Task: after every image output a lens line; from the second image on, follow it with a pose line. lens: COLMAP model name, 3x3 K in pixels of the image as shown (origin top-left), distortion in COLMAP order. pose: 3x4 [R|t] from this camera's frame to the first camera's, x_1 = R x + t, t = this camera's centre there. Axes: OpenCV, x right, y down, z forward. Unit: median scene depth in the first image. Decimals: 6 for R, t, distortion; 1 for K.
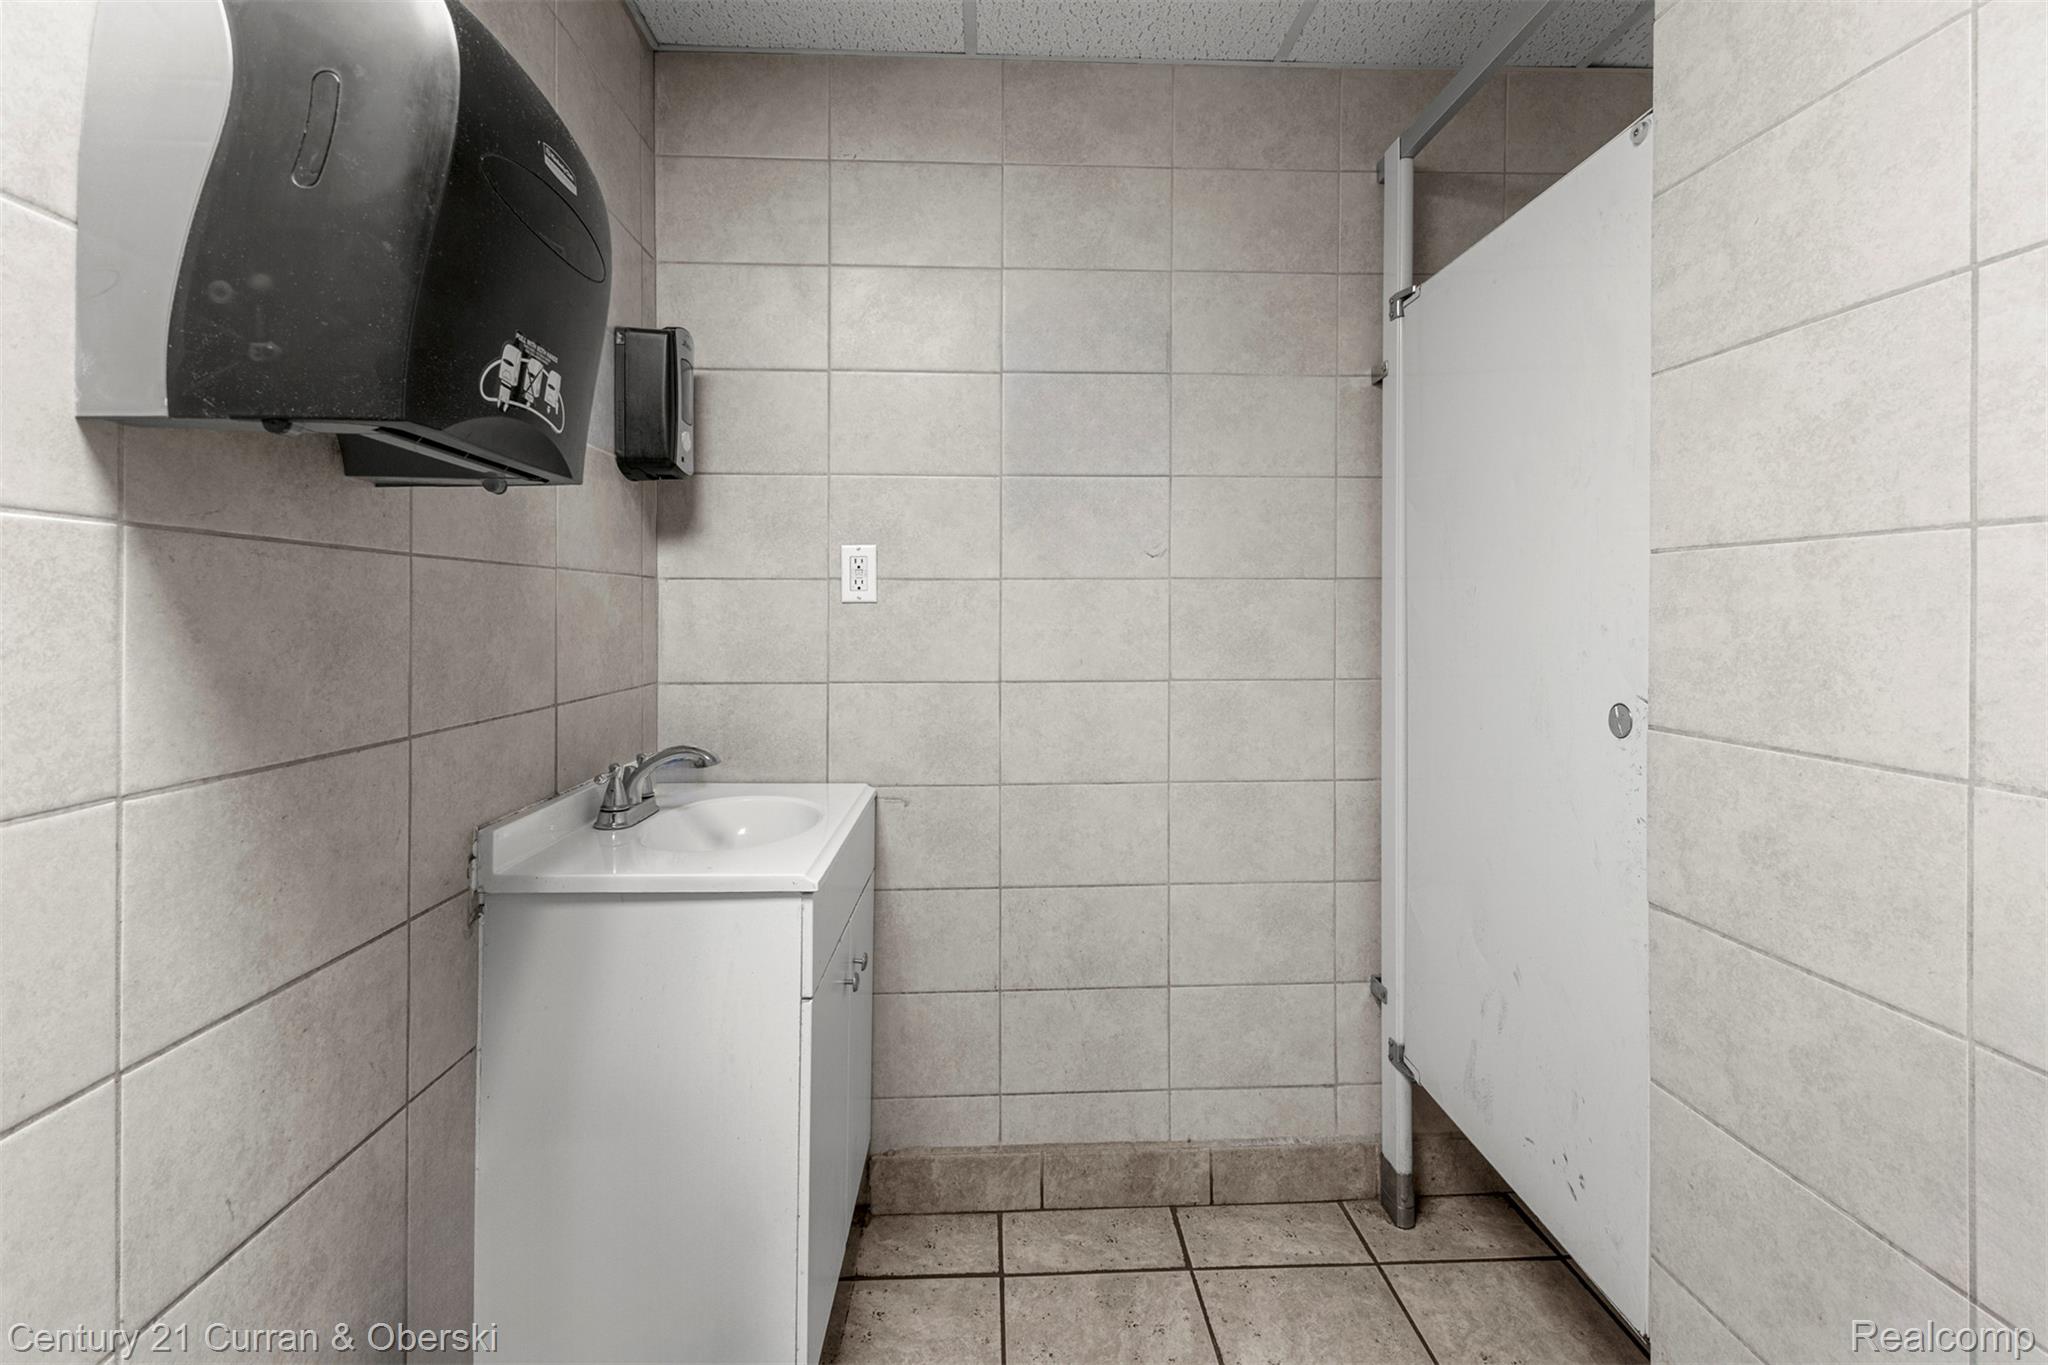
lens RADIAL K [[904.4, 0, 1022.3], [0, 904.4, 611.2], [0, 0, 1]] dist [0.005723, 0.001347]
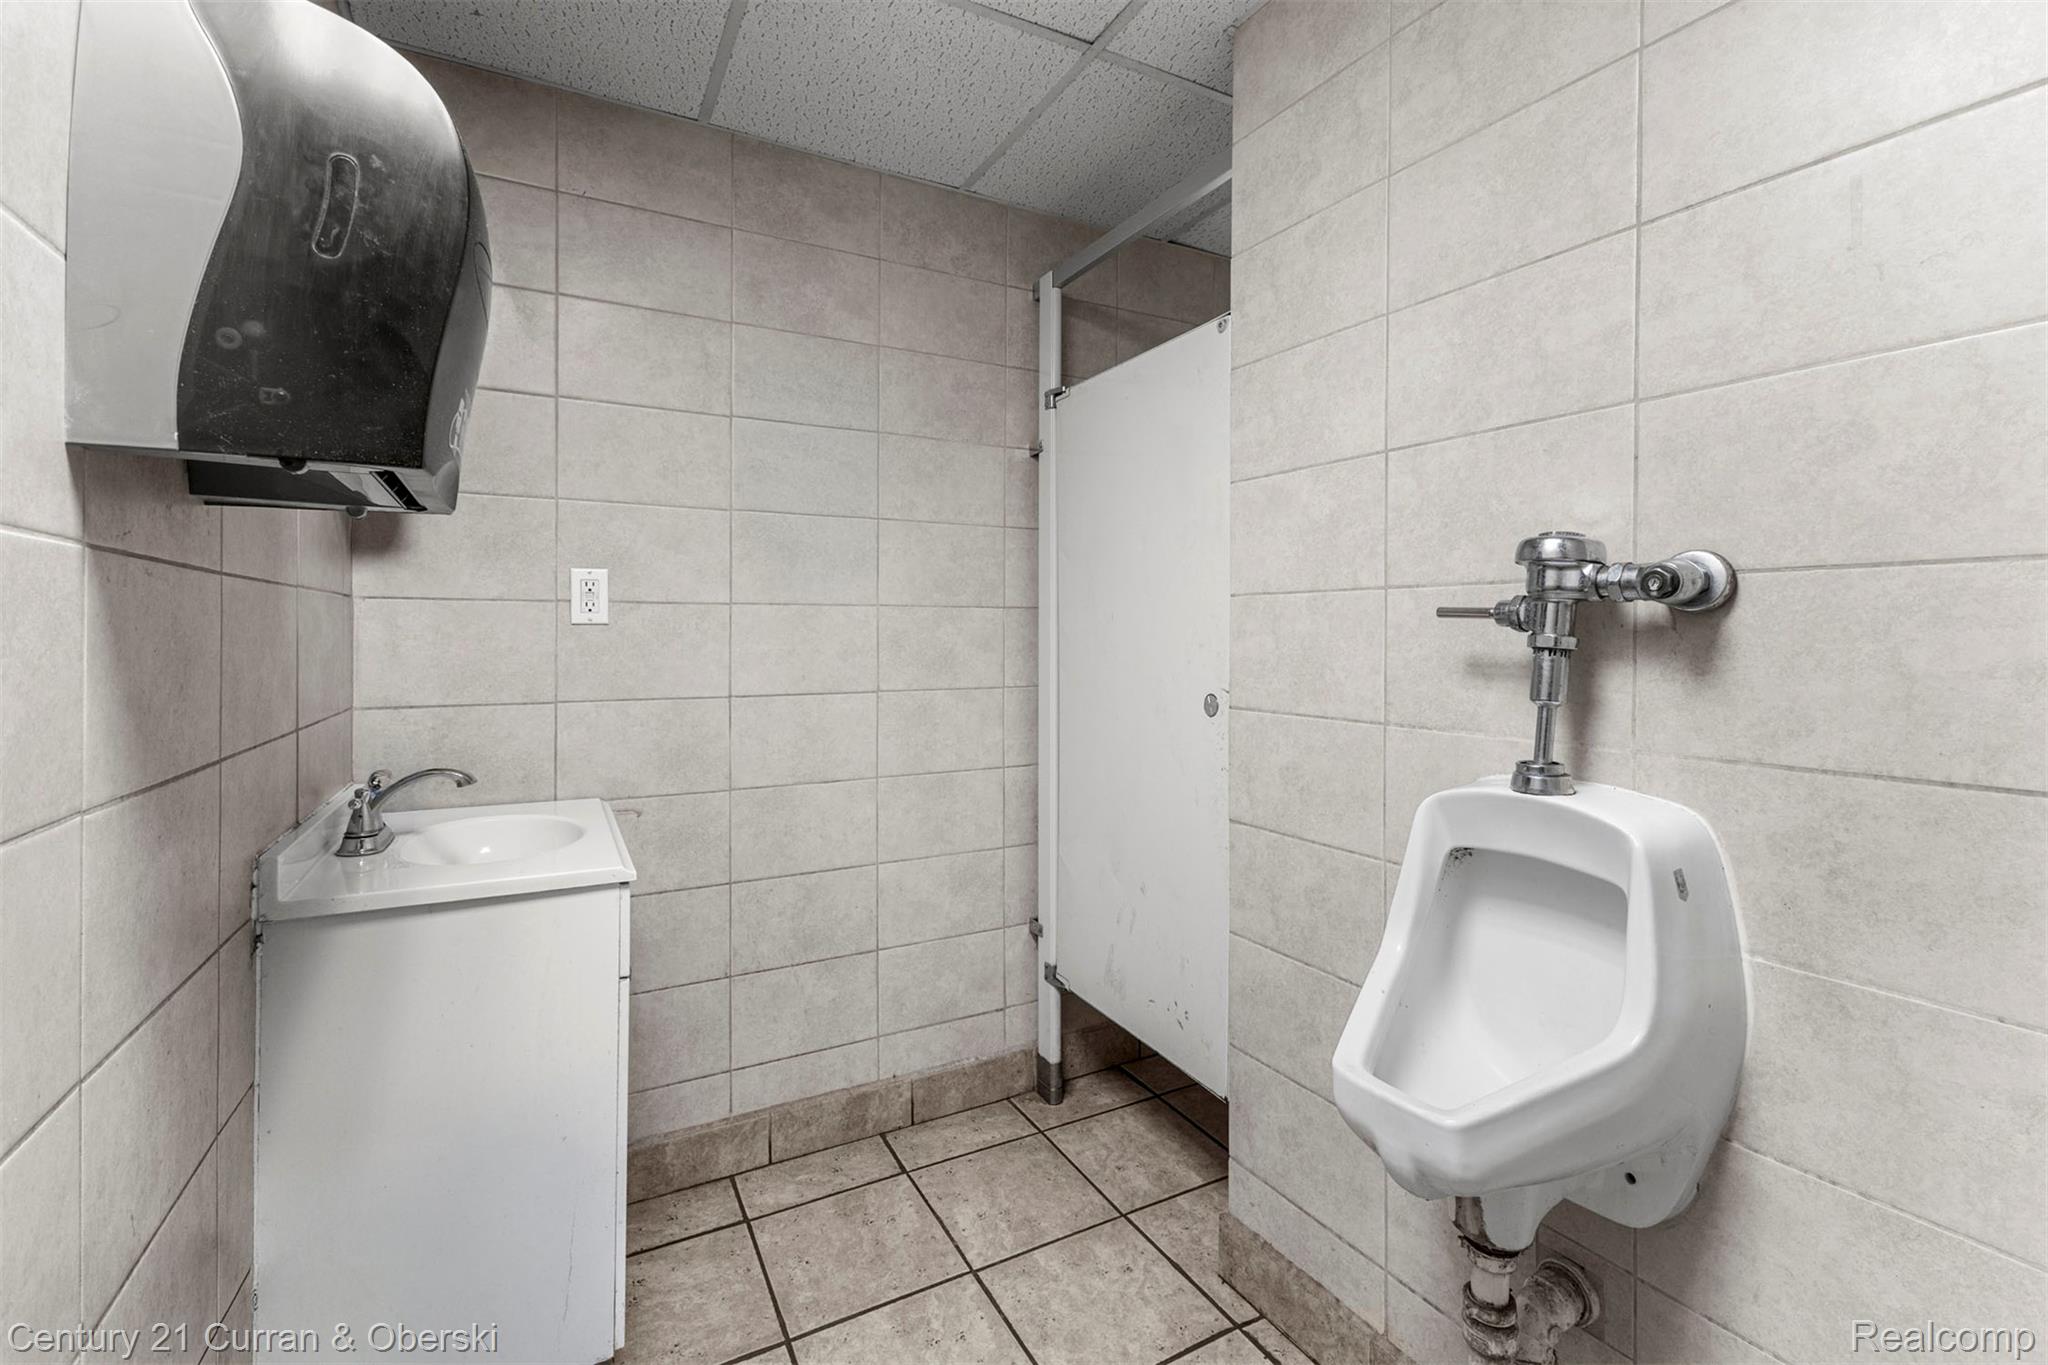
lens RADIAL K [[900.4, 0, 1025.2], [0, 900.4, 629.0], [0, 0, 1]] dist [0.002248, -0.000456]
pose [[0.898052, 0.003996, 0.439871, -0.187269], [-0.001728, 0.999983, -0.005556, 0.000810], [-0.439885, 0.004230, 0.898044, -0.145857]]
